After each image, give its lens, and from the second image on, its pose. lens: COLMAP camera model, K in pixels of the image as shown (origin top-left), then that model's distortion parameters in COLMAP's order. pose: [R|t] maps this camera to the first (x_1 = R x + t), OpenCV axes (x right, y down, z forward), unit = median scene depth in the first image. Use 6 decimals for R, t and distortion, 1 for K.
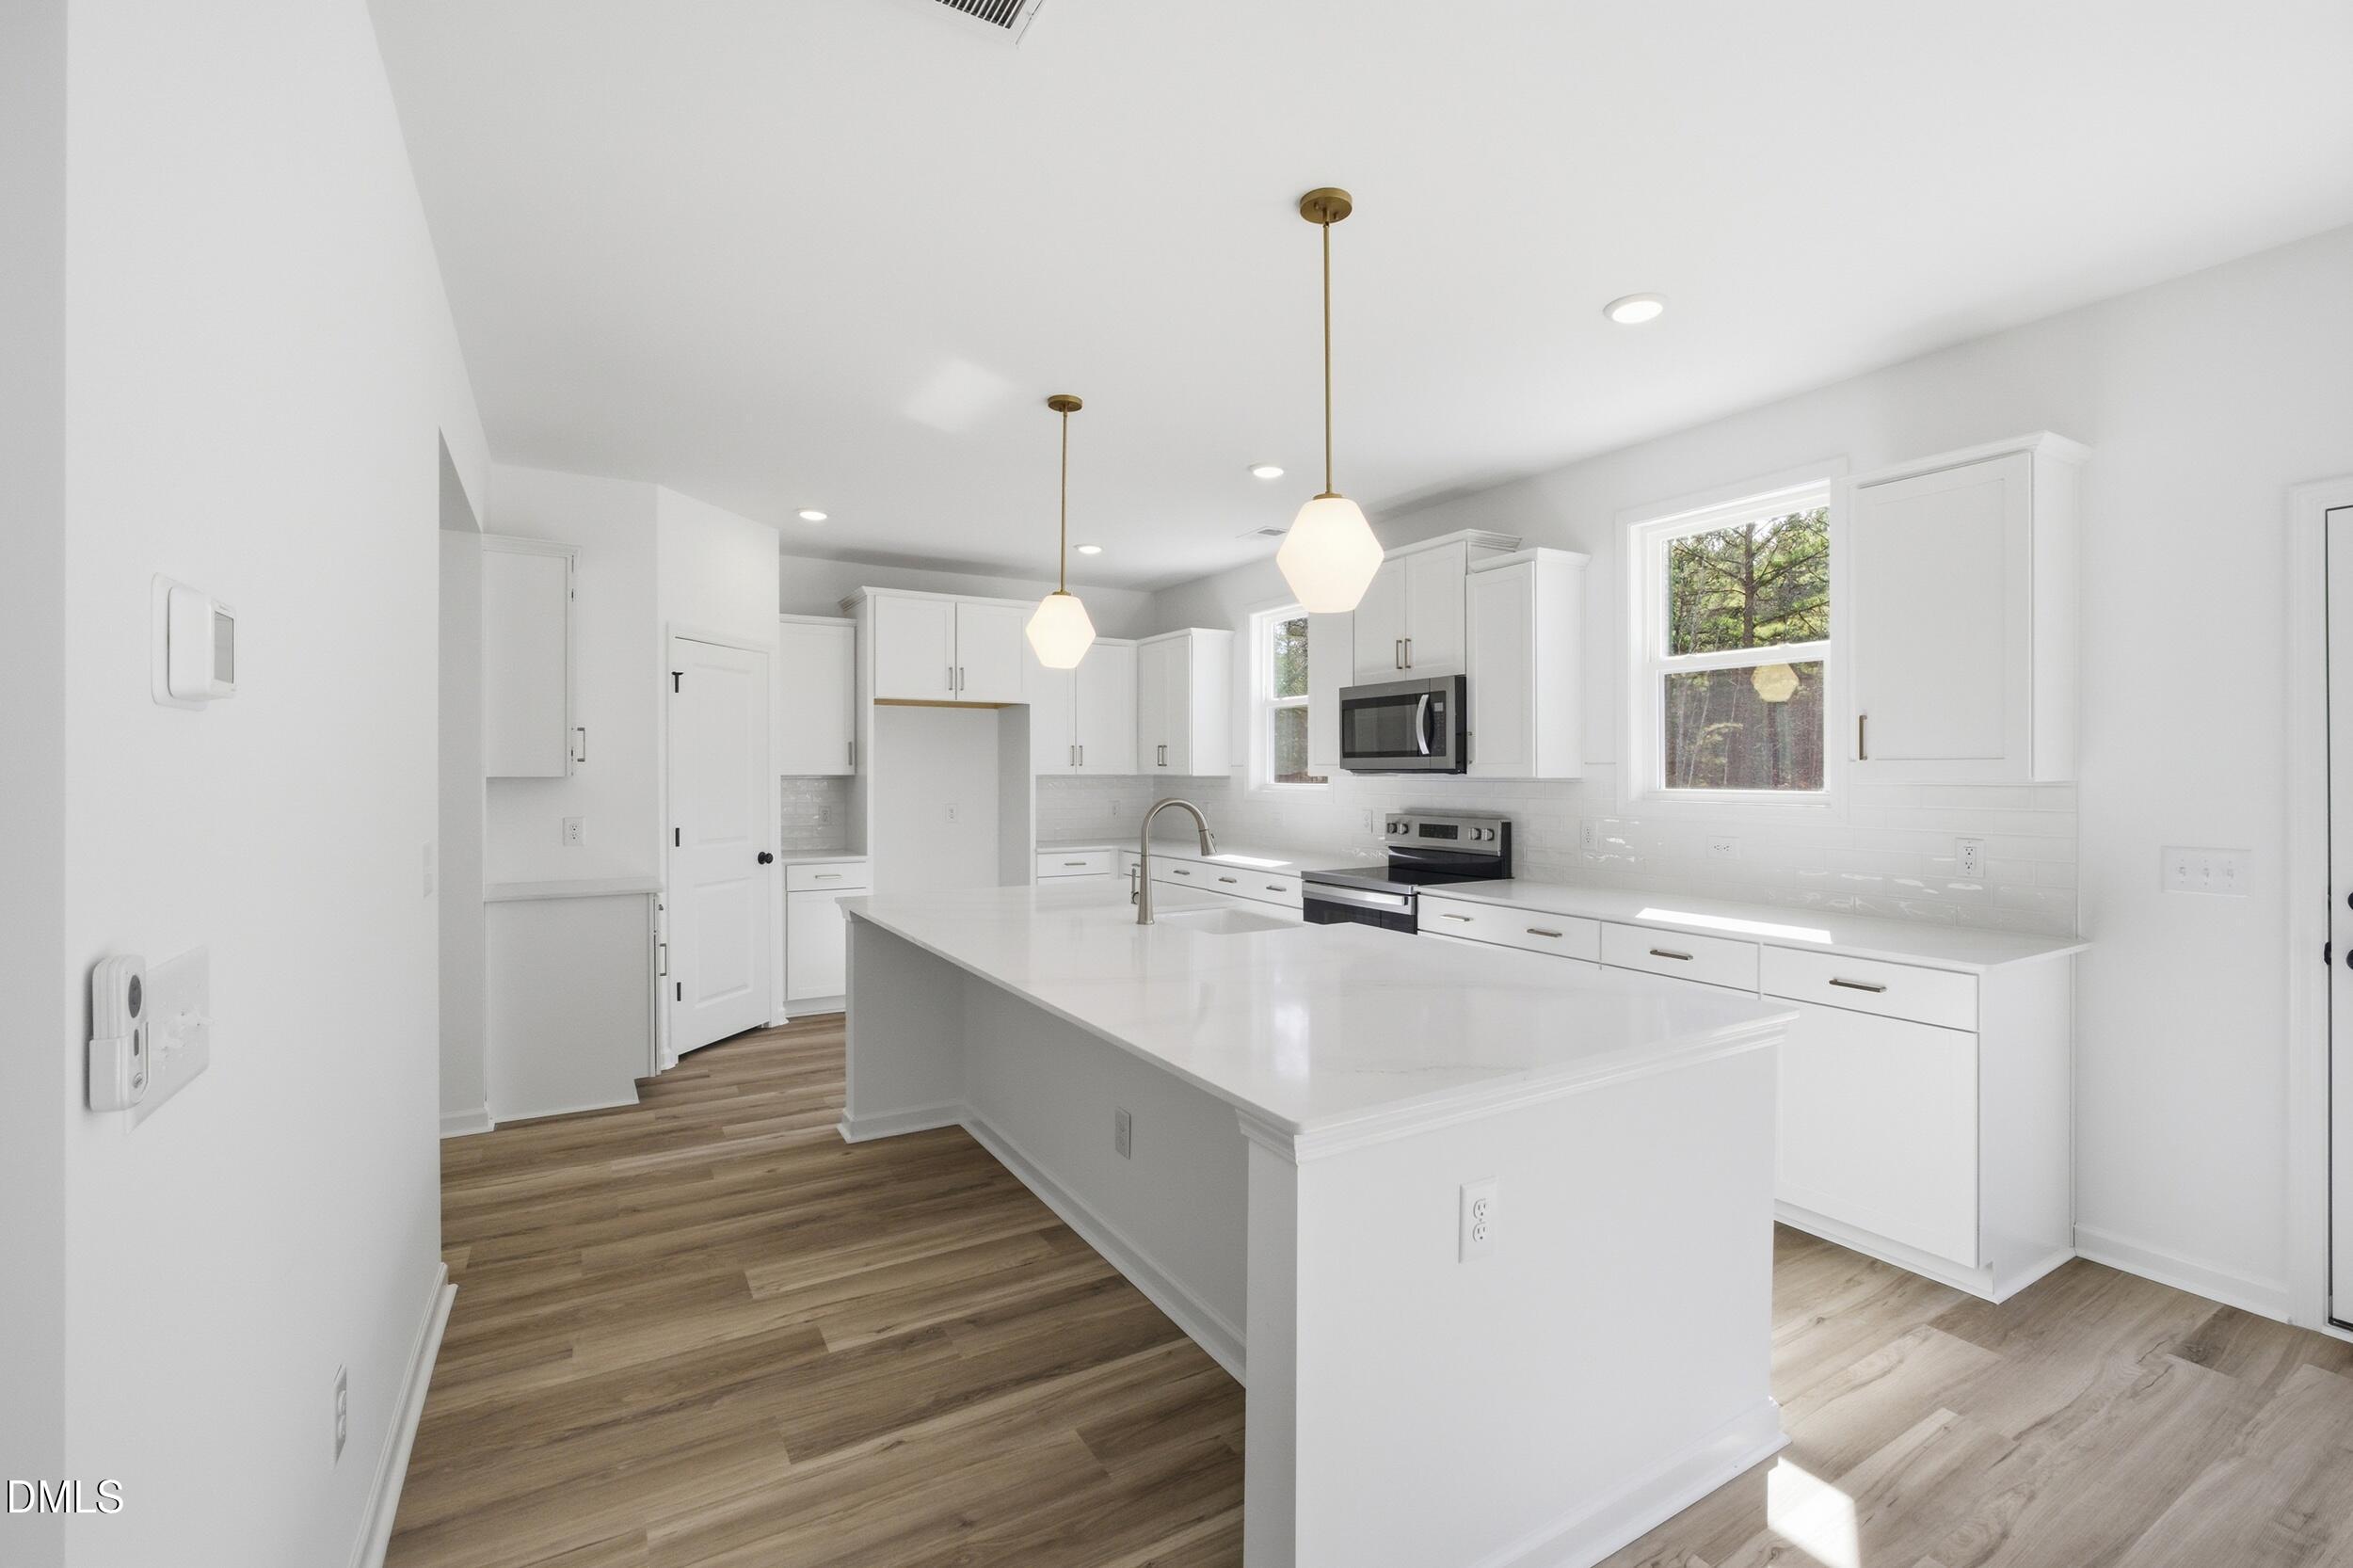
lens RADIAL K [[1008.9, 0, 1178.1], [0, 1008.9, 773.3], [0, 0, 1]] dist [-0.007277, 0.000257]
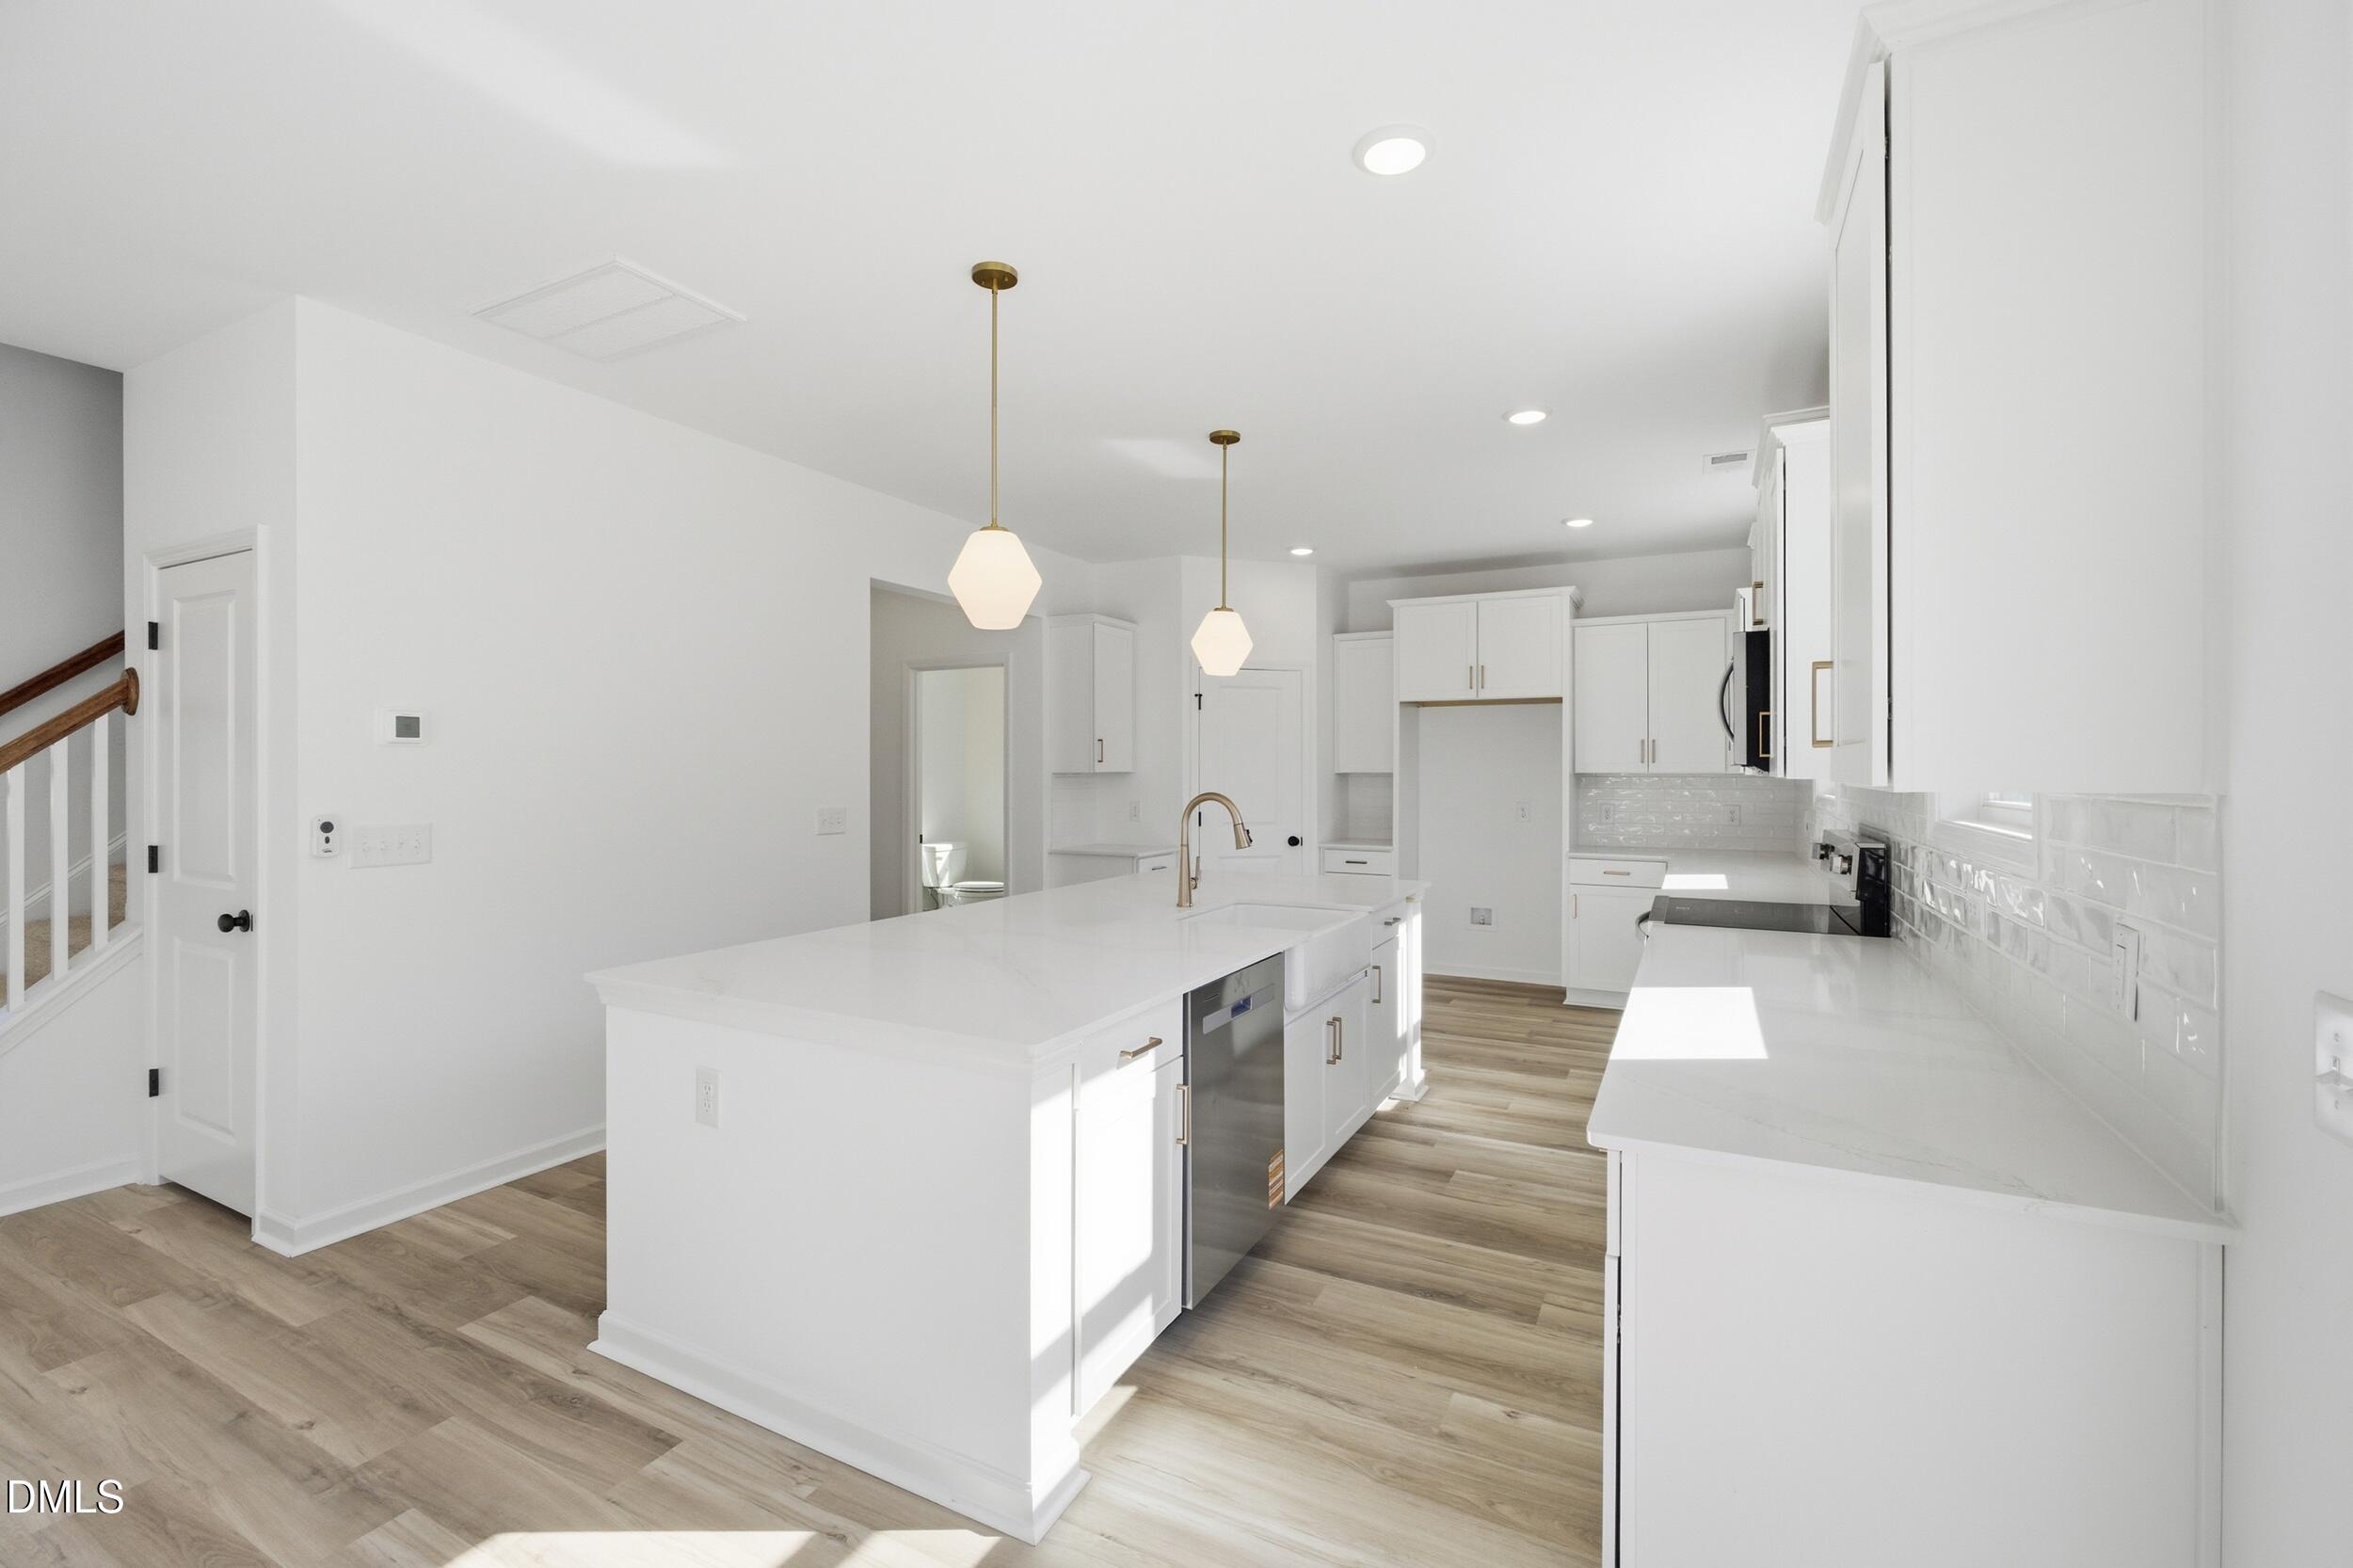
lens RADIAL K [[1008.9, 0, 1178.1], [0, 1008.9, 773.3], [0, 0, 1]] dist [-0.007277, 0.000257]
pose [[0.527051, -0.000072, -0.849834, 1.158879], [0.000518, 1.000000, 0.000236, 0.003747], [0.849834, -0.000564, 0.527051, 0.536536]]
